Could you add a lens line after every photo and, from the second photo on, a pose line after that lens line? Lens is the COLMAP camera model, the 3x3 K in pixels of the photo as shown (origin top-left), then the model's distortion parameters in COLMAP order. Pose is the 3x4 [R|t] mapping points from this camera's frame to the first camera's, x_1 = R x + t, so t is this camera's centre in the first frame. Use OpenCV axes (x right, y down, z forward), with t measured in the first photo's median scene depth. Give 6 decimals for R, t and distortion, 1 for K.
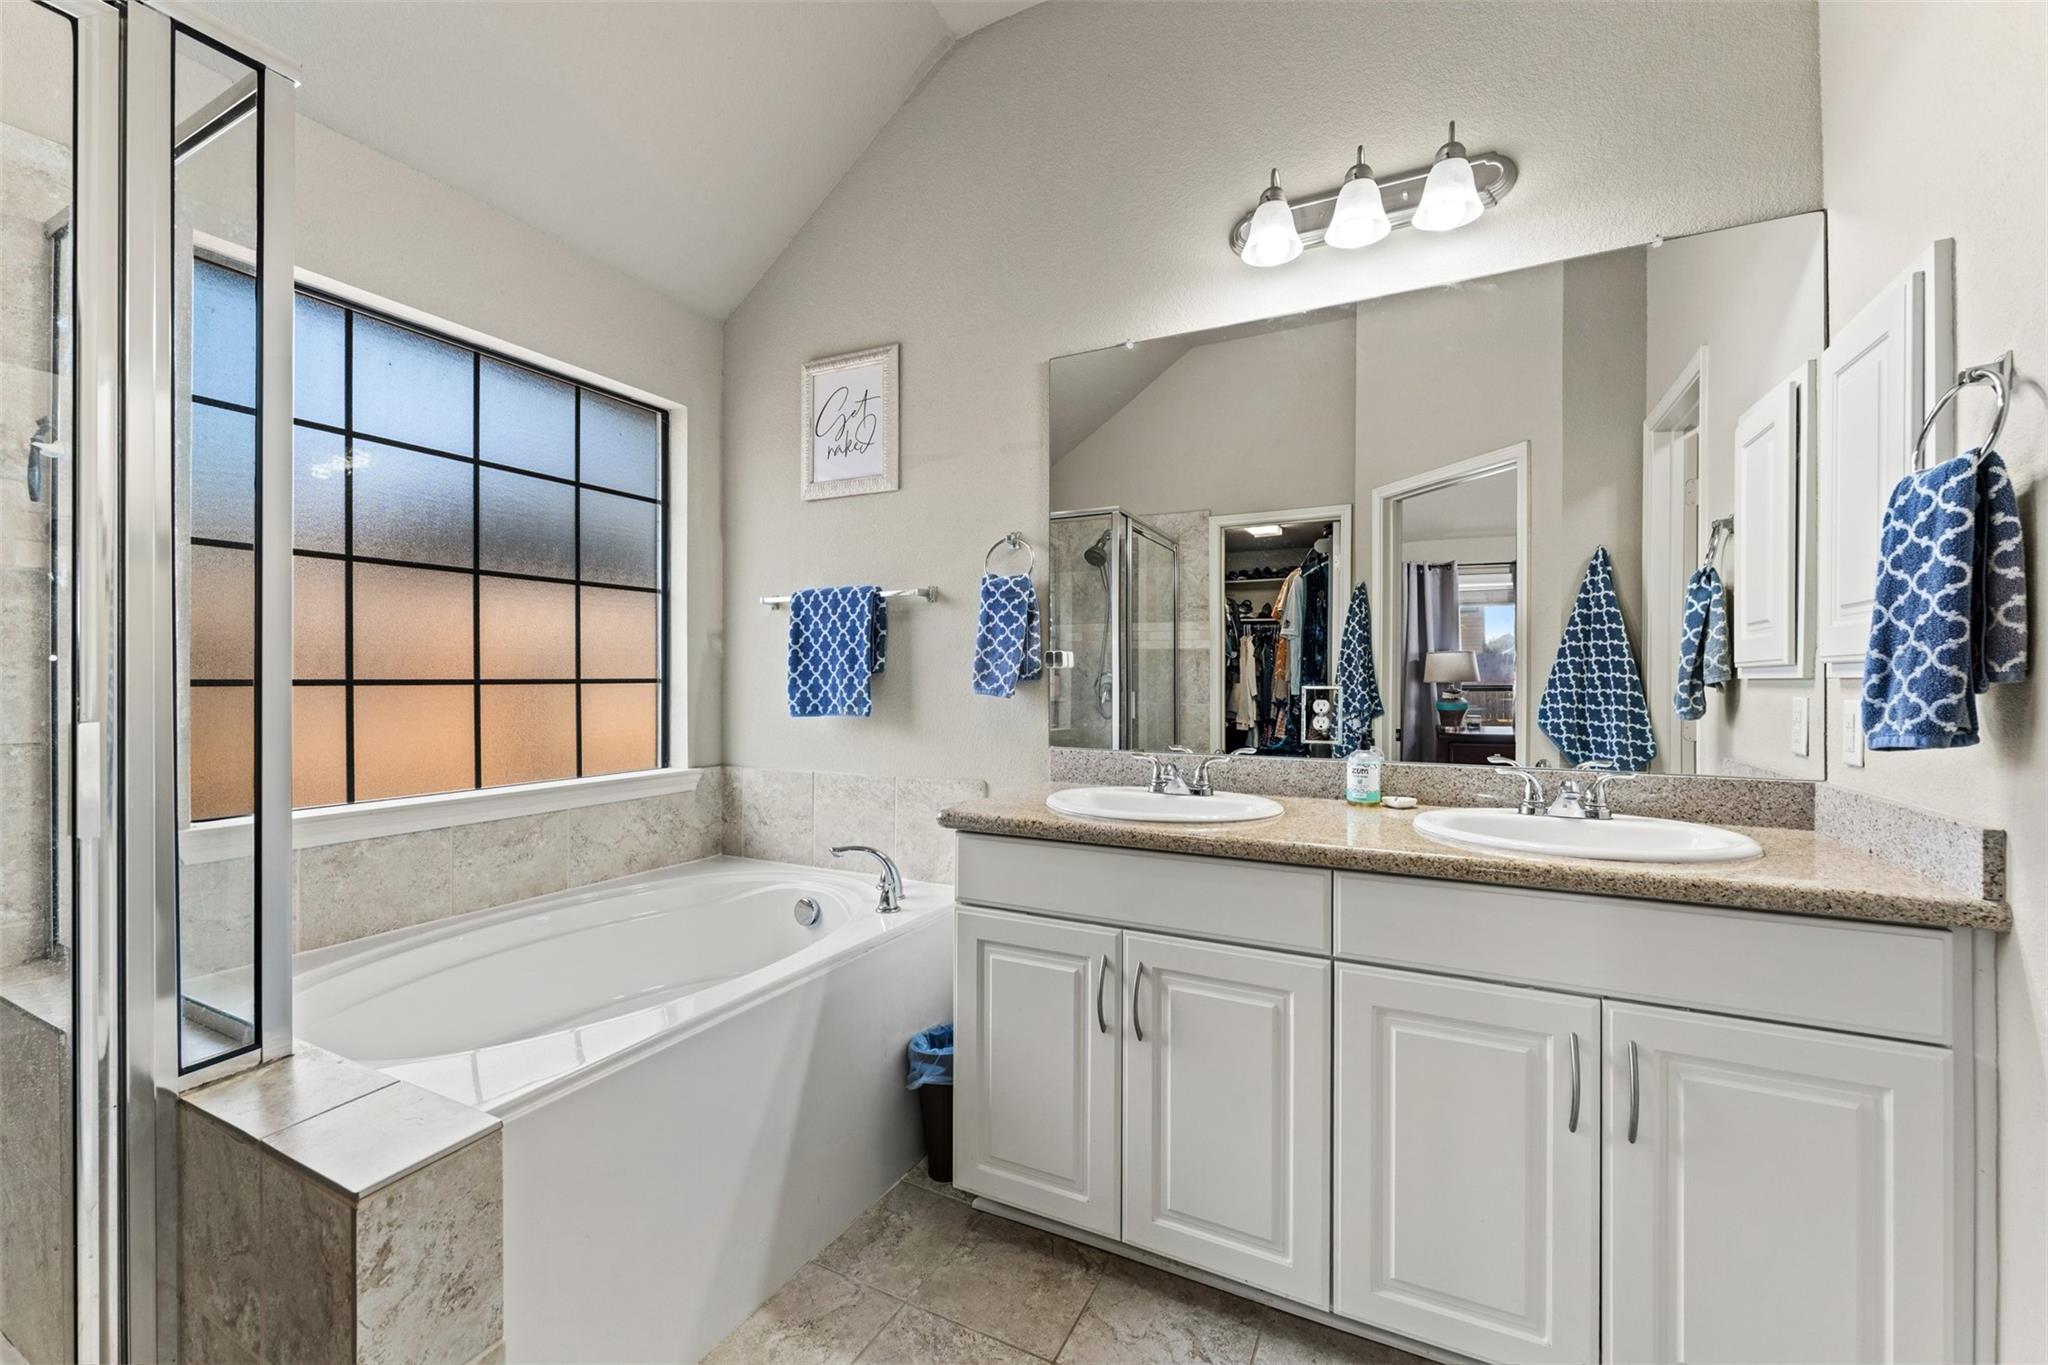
lens RADIAL K [[822.3, 0, 1021.0], [0, 822.3, 680.8], [0, 0, 1]] dist [0.001664, -0.000097]
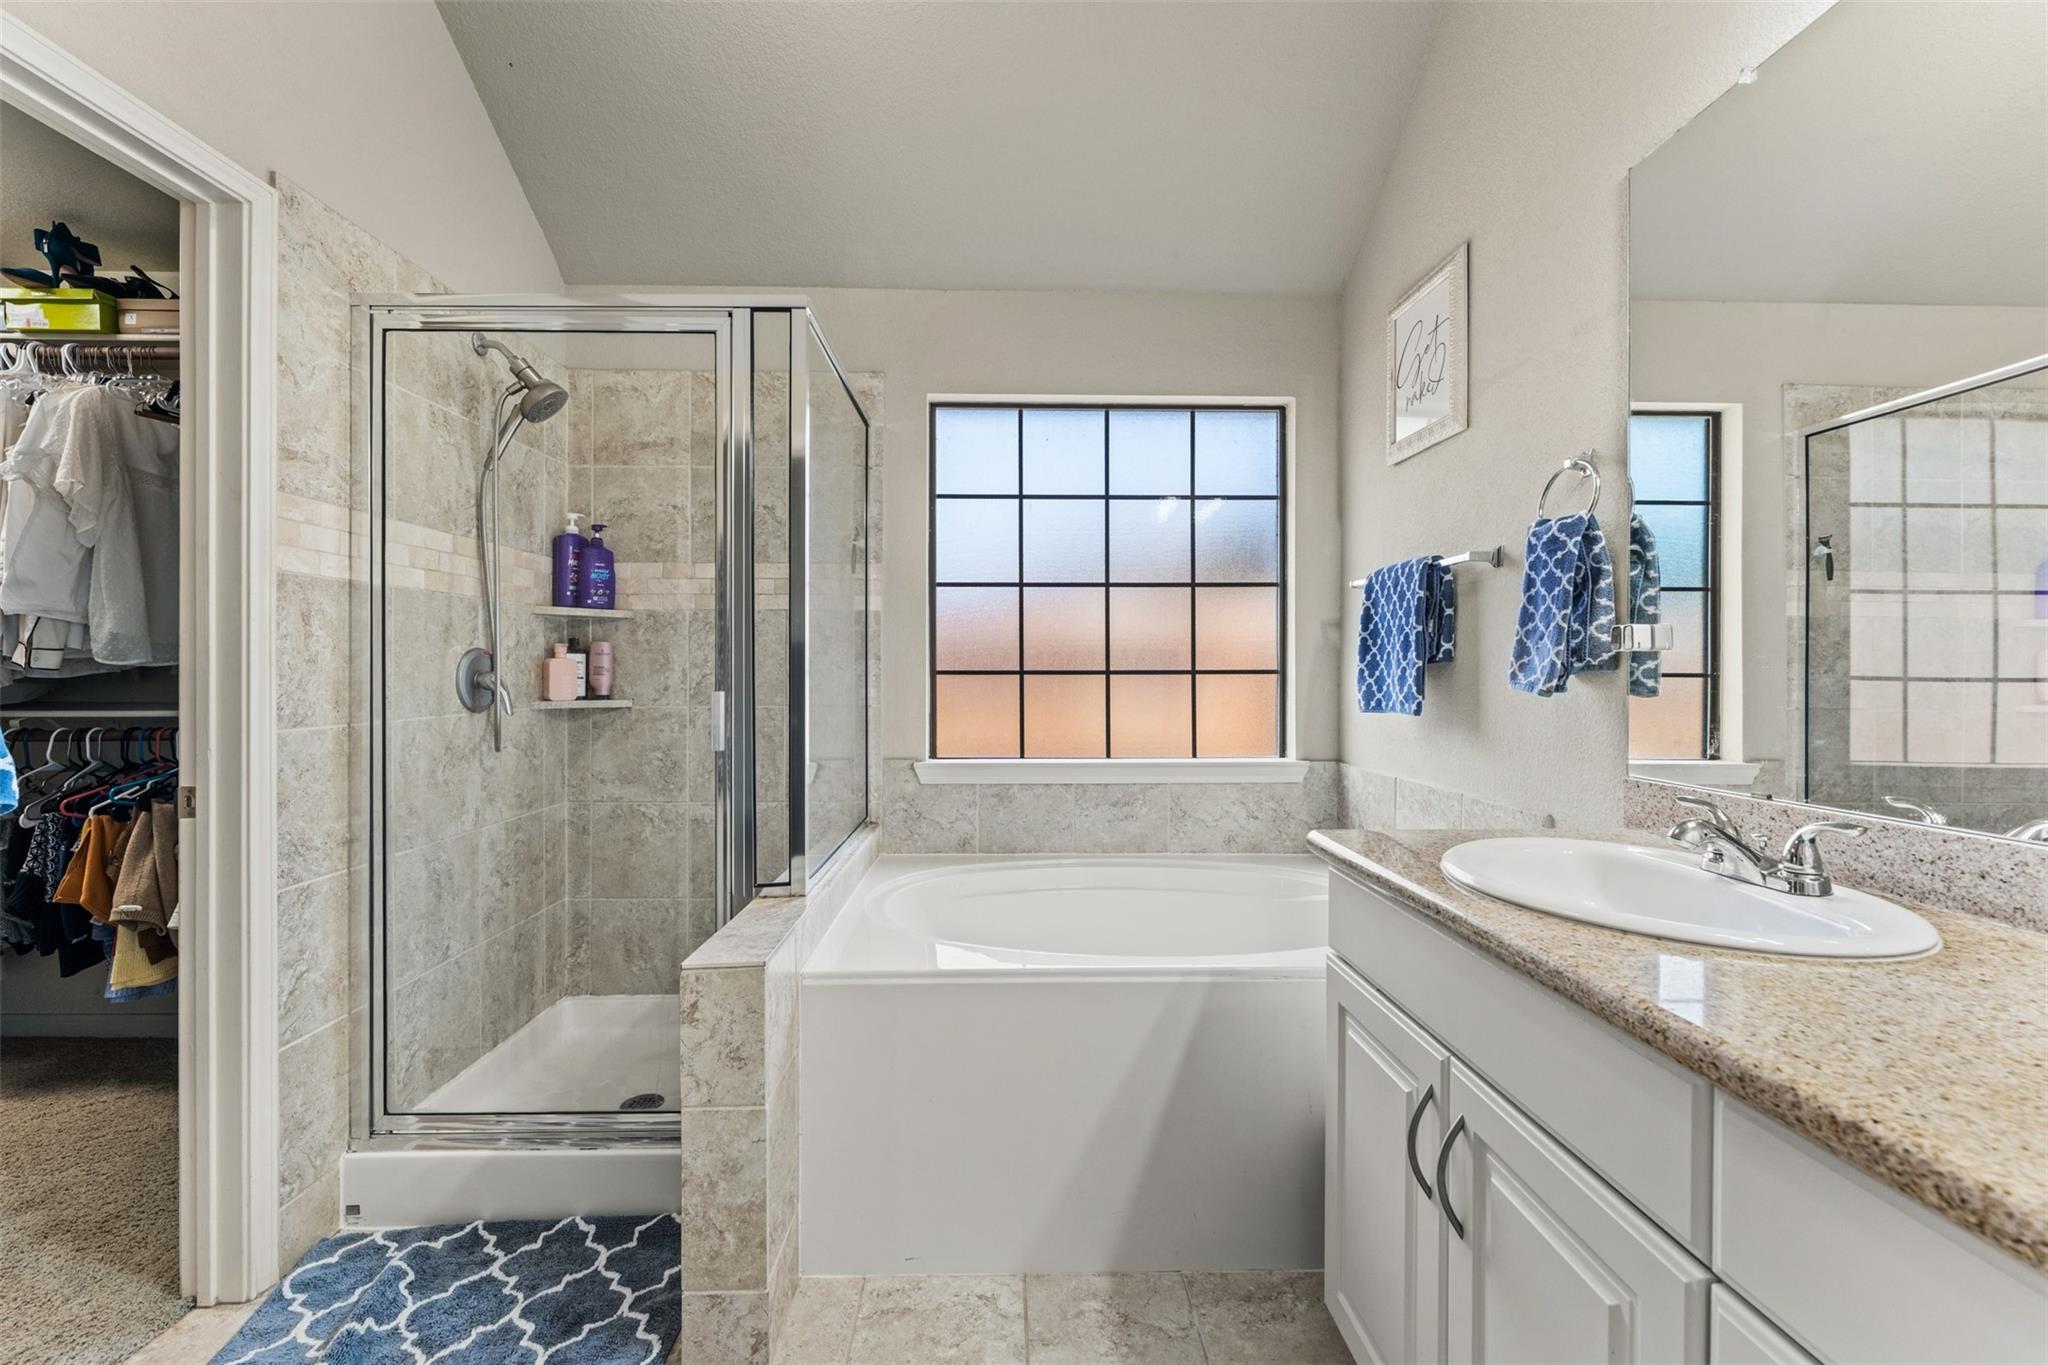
lens RADIAL K [[822.3, 0, 1026.0], [0, 822.3, 676.5], [0, 0, 1]] dist [0.001664, -0.000097]
pose [[0.485788, 0.004059, -0.874067, 0.338707], [-0.001815, 0.999992, 0.003635, 0.002390], [0.874075, -0.000180, 0.485791, 0.254396]]
